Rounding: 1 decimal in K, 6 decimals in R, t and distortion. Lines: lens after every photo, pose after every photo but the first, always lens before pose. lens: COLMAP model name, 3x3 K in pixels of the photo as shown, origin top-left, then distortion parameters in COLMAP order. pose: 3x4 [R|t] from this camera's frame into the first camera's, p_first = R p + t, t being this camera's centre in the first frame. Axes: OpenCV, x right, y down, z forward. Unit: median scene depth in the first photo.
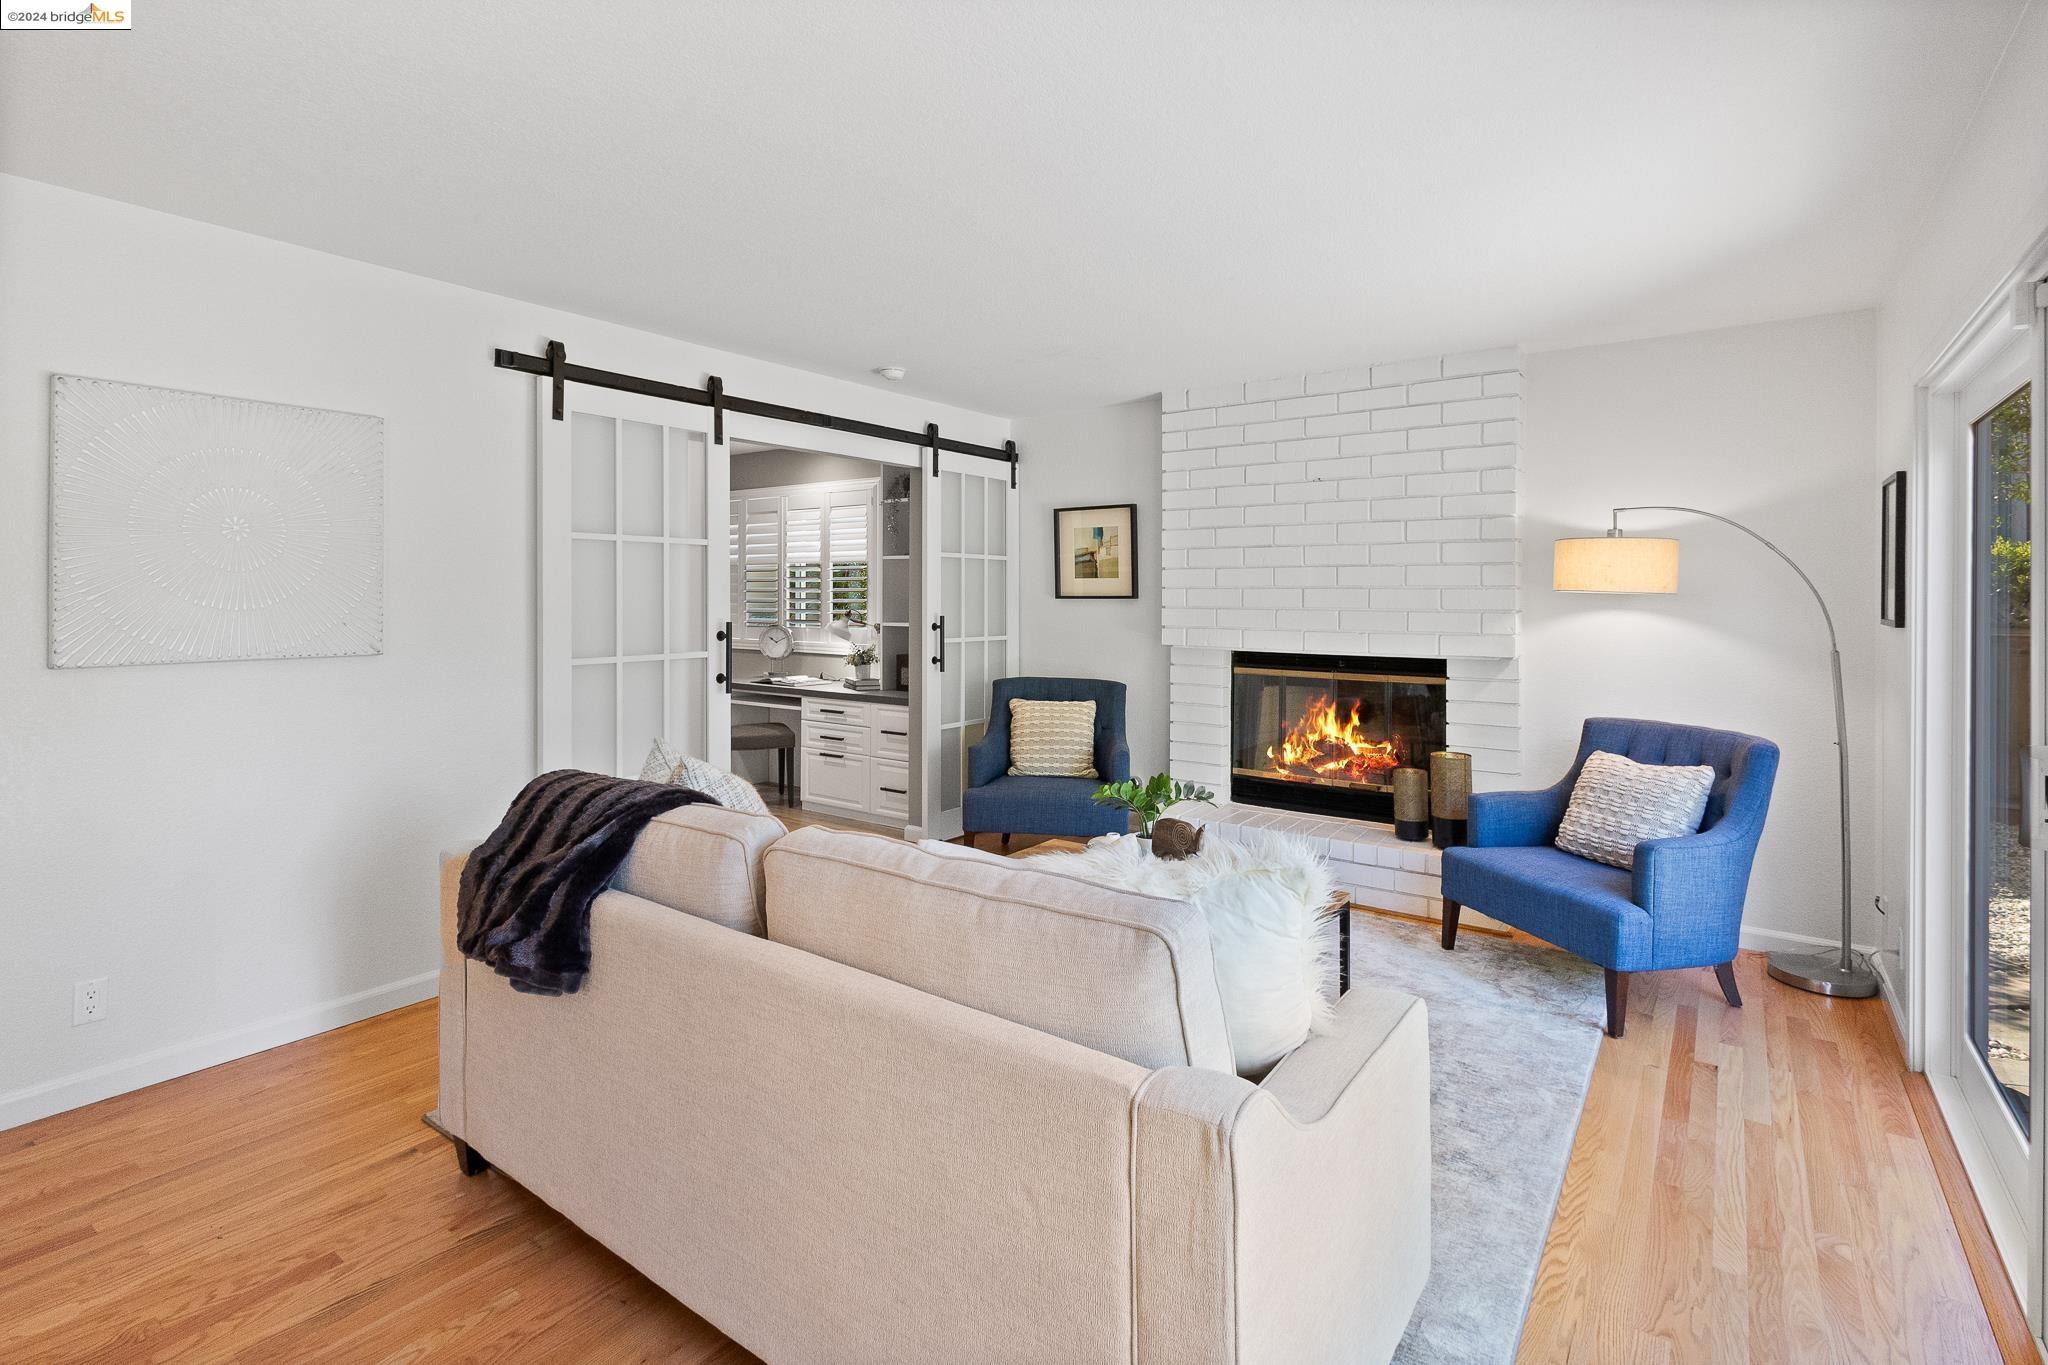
lens RADIAL K [[968.0, 0, 1020.2], [0, 968.0, 601.4], [0, 0, 1]] dist [0.004551, 0.001033]
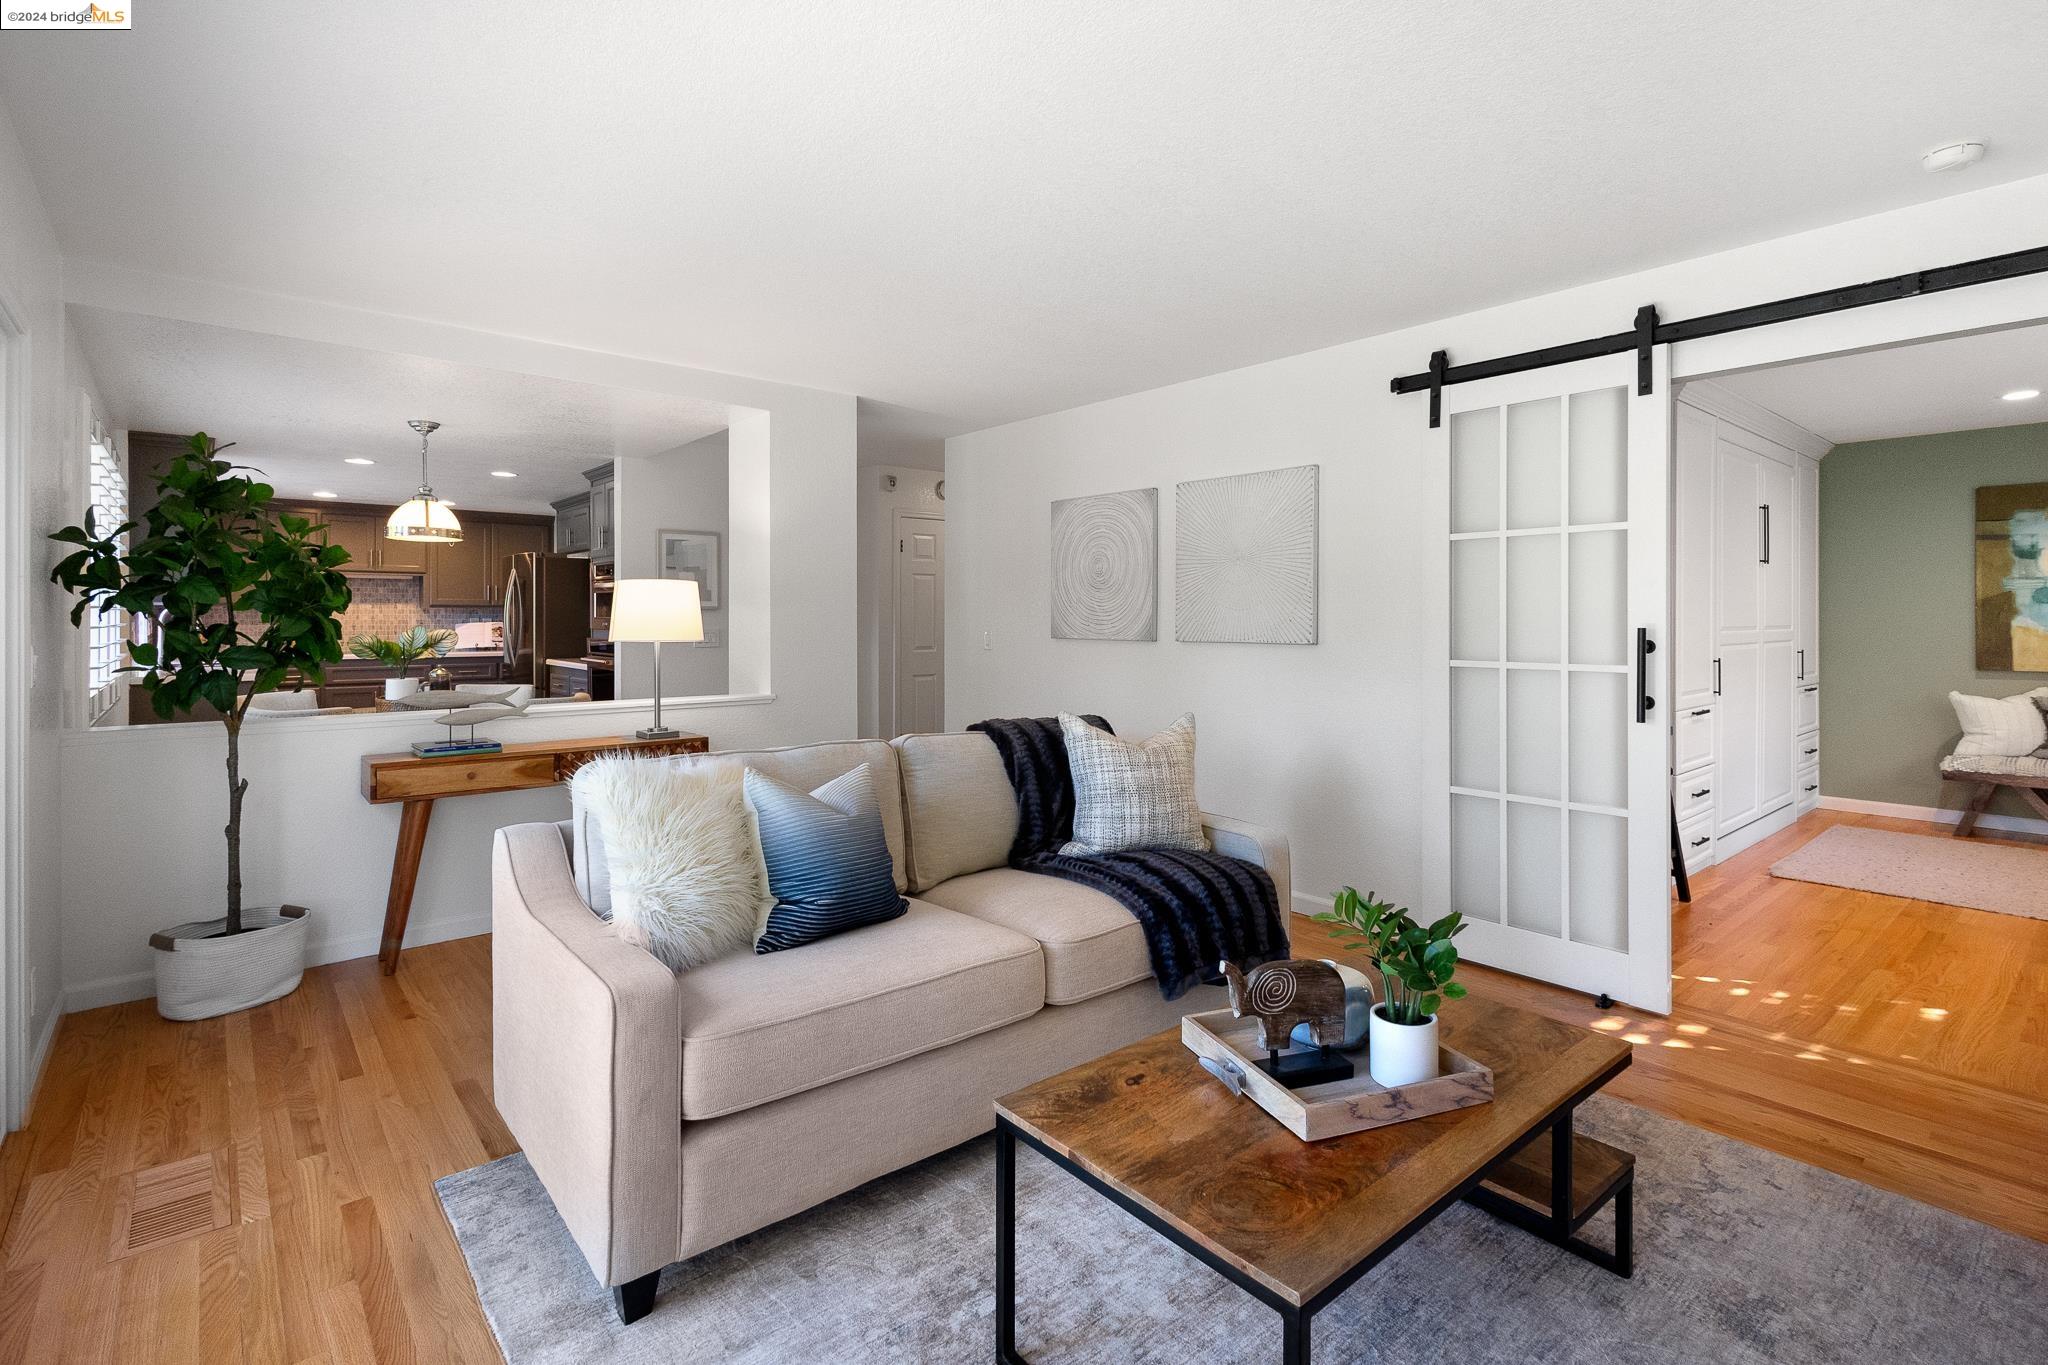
lens RADIAL K [[966.2, 0, 1034.3], [0, 966.2, 619.3], [0, 0, 1]] dist [0.002163, 0.000626]
pose [[-0.228443, -0.001075, -0.973557, 0.469809], [-0.007948, 0.999968, 0.000761, 0.015330], [0.973525, 0.007912, -0.228444, 0.616996]]
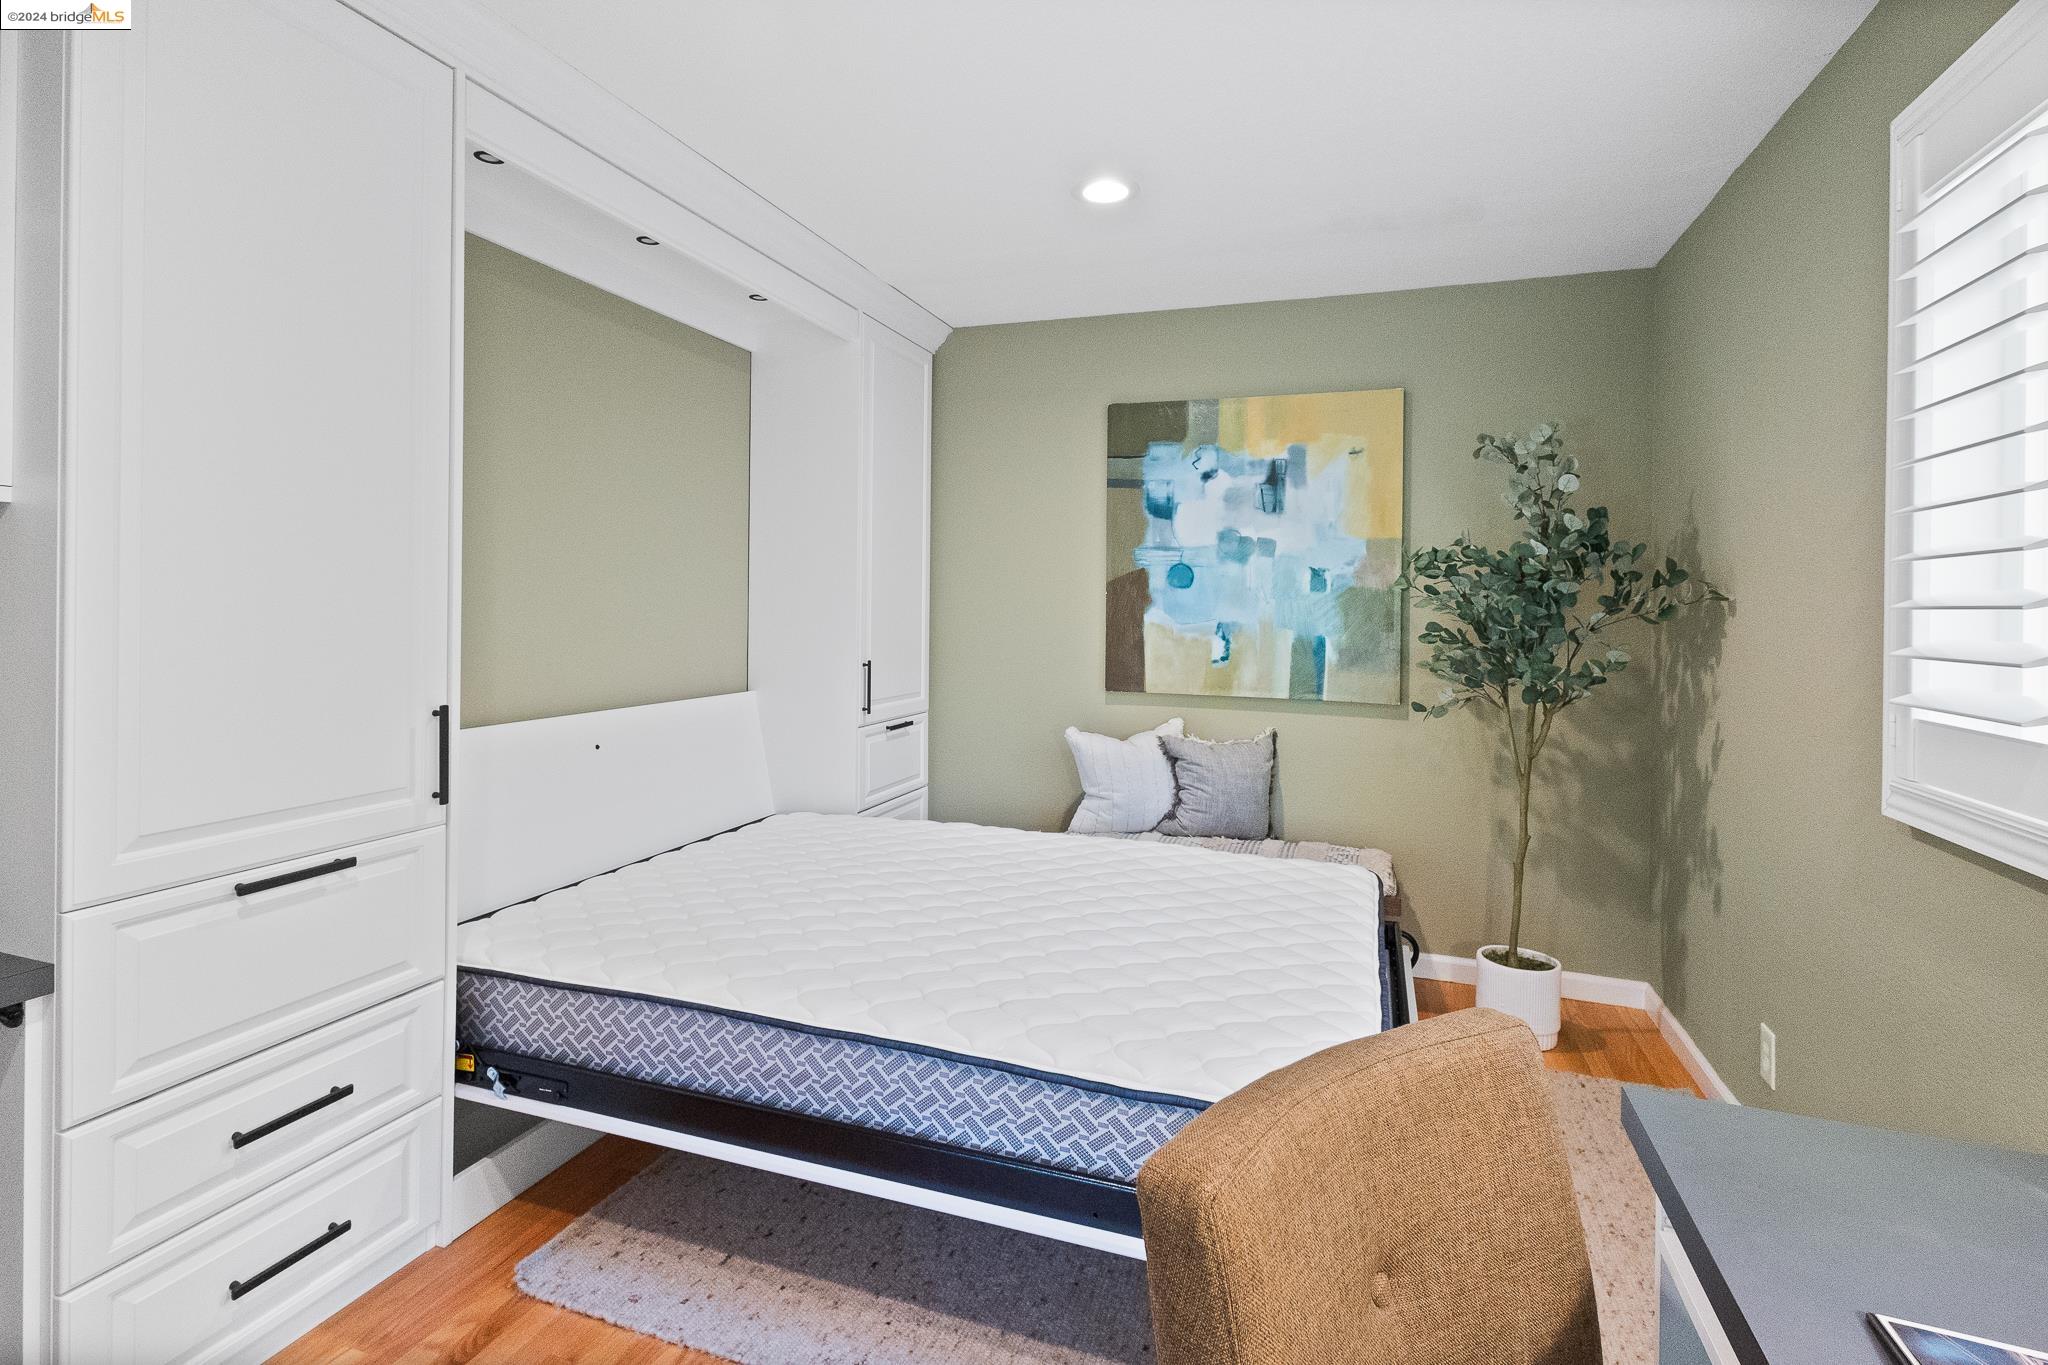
lens RADIAL K [[983.0, 0, 1015.1], [0, 983.0, 592.6], [0, 0, 1]] dist [0.002670, -0.000189]
pose [[0.288327, -0.012054, -0.957456, -0.277273], [-0.023929, 0.999518, -0.019790, 0.009007], [0.957233, 0.028617, 0.287900, 1.214749]]
